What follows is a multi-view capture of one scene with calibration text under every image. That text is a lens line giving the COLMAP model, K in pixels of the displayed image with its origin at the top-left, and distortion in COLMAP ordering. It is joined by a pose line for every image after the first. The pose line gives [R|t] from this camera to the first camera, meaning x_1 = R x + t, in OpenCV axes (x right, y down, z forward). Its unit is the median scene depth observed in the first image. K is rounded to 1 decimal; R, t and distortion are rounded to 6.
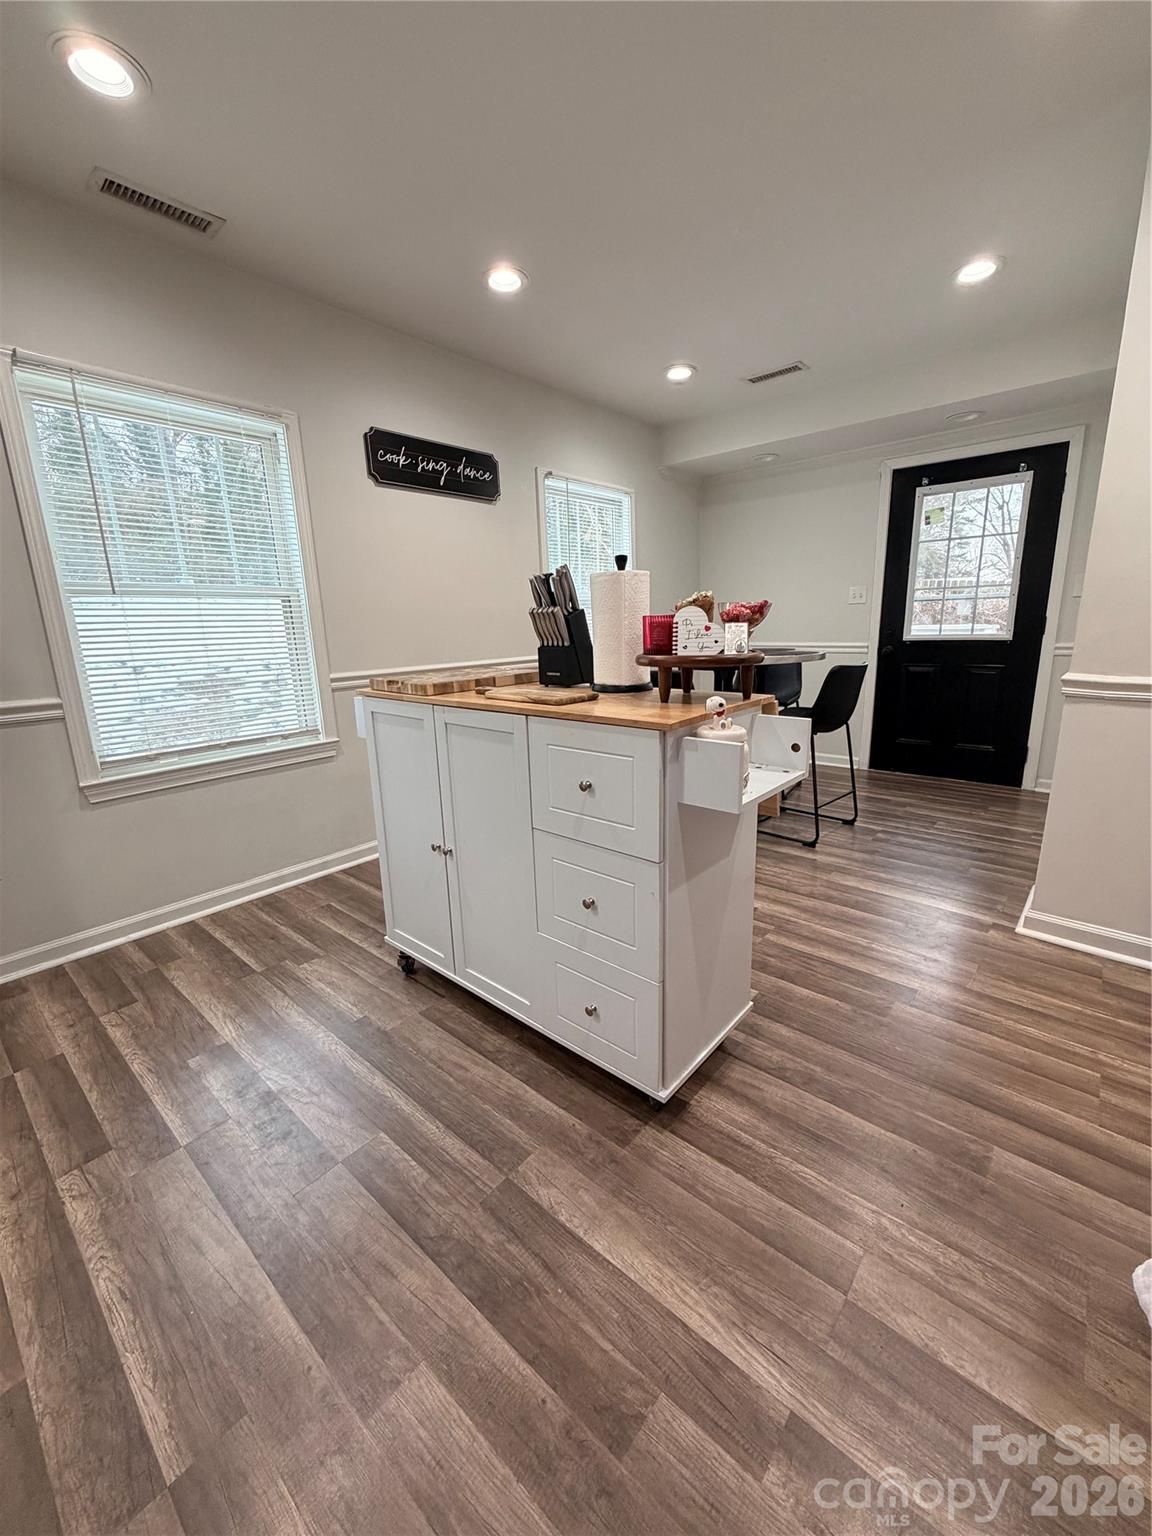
lens RADIAL K [[615.7, 0, 572.8], [0, 615.7, 765.6], [0, 0, 1]] dist [0.011263, 0.000981]
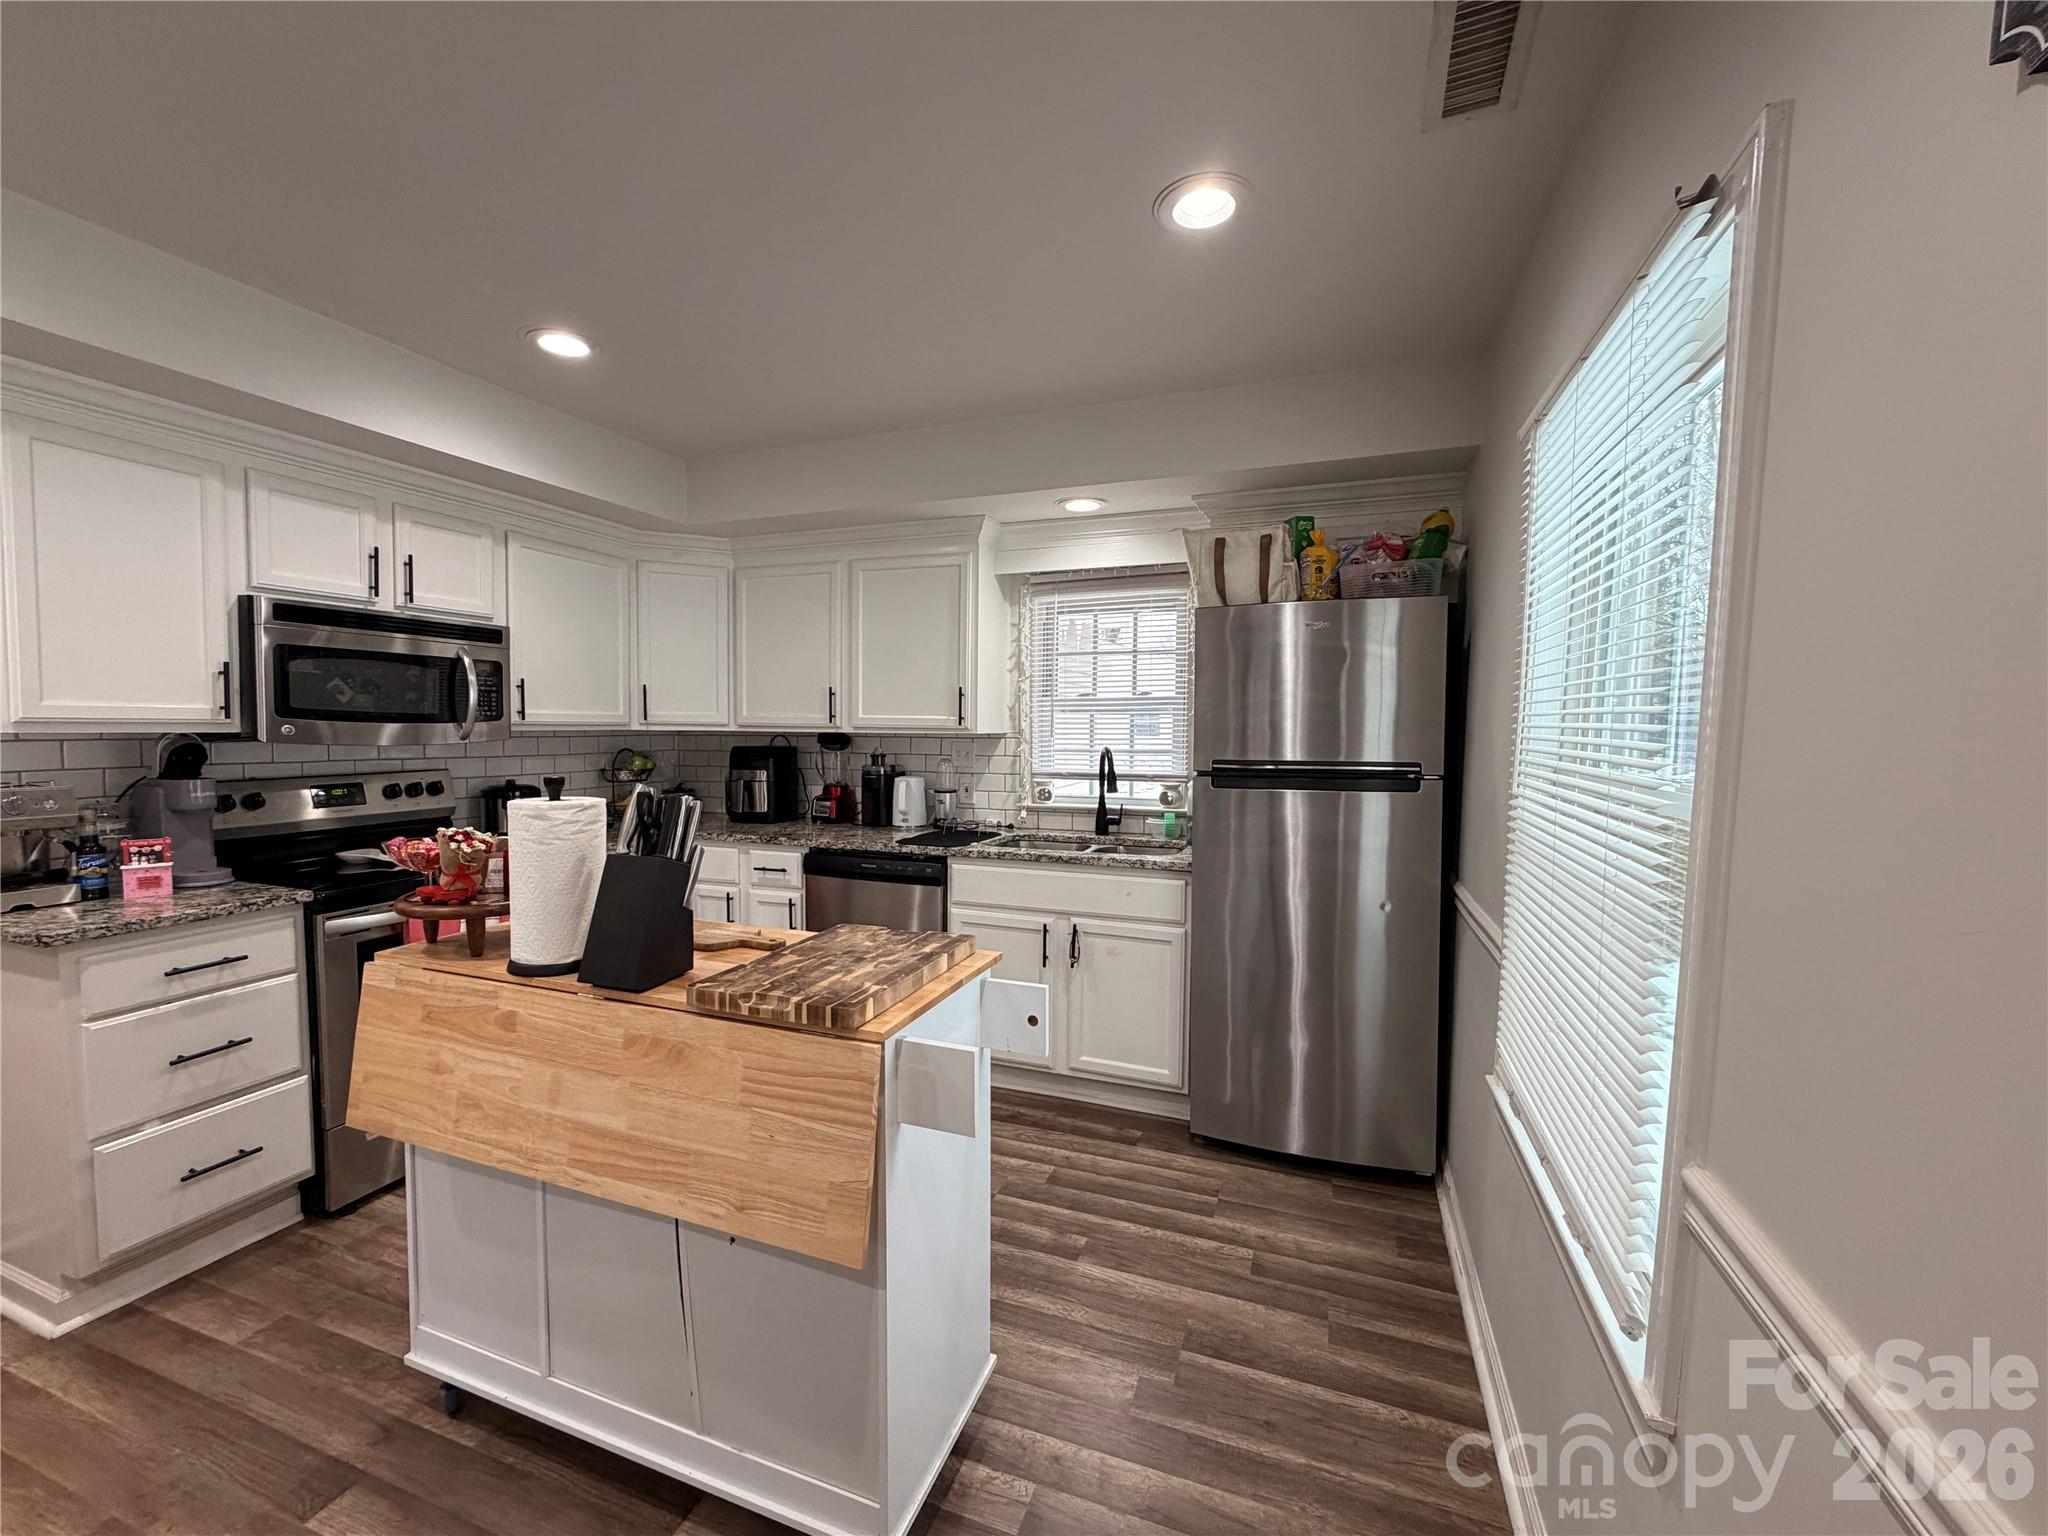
lens RADIAL K [[820.9, 0, 1024.3], [0, 820.9, 763.6], [0, 0, 1]] dist [0.011263, 0.000981]
pose [[-0.931850, 0.045581, -0.359970, -0.074407], [-0.059044, 0.959806, 0.274382, -0.578448], [0.358008, 0.276937, -0.891704, 1.800168]]
